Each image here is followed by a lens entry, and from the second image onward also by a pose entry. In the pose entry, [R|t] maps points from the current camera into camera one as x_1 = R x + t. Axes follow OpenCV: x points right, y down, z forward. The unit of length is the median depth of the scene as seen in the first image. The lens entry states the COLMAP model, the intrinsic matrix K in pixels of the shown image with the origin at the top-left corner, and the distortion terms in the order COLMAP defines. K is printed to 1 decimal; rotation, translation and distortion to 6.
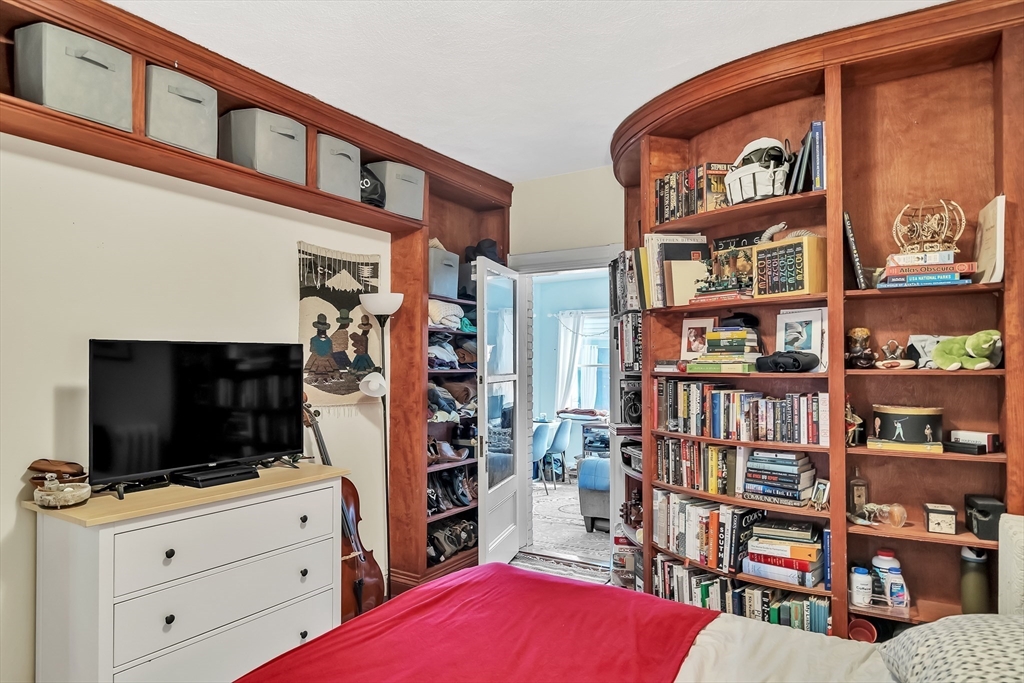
lens RADIAL K [[621.4, 0, 517.6], [0, 621.4, 351.3], [0, 0, 1]] dist [0.007016, -0.000777]
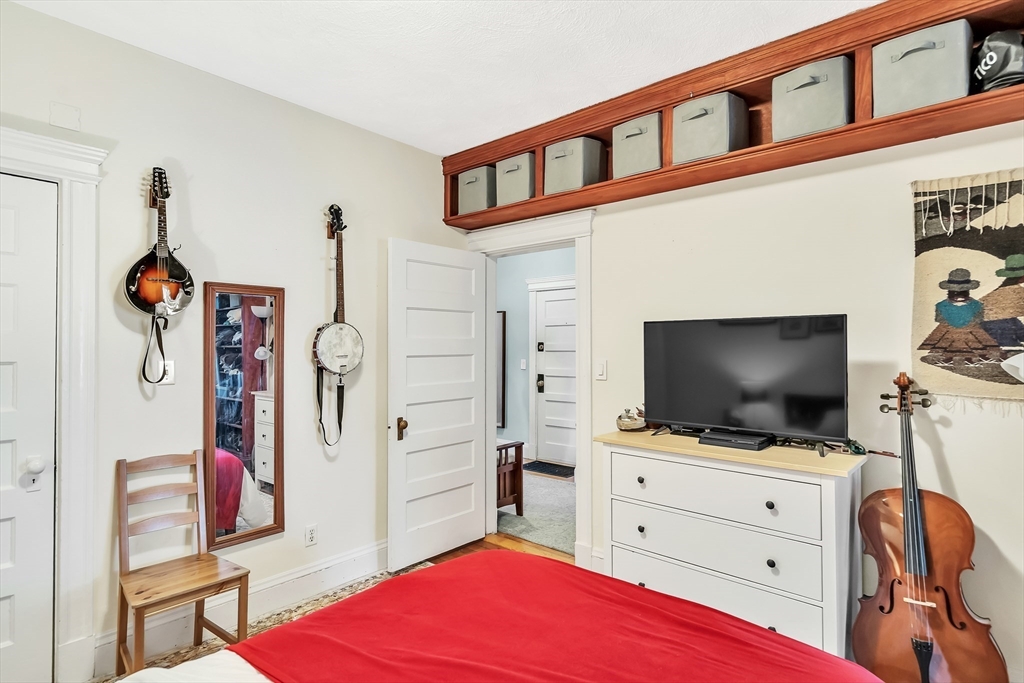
lens RADIAL K [[501.4, 0, 511.5], [0, 501.4, 339.1], [0, 0, 1]] dist [-0.001728, -0.000849]
pose [[-0.178783, 0.002374, -0.983886, 0.364942], [0.022637, 0.999742, -0.001701, 0.011440], [0.983628, -0.022576, -0.178791, 0.607500]]
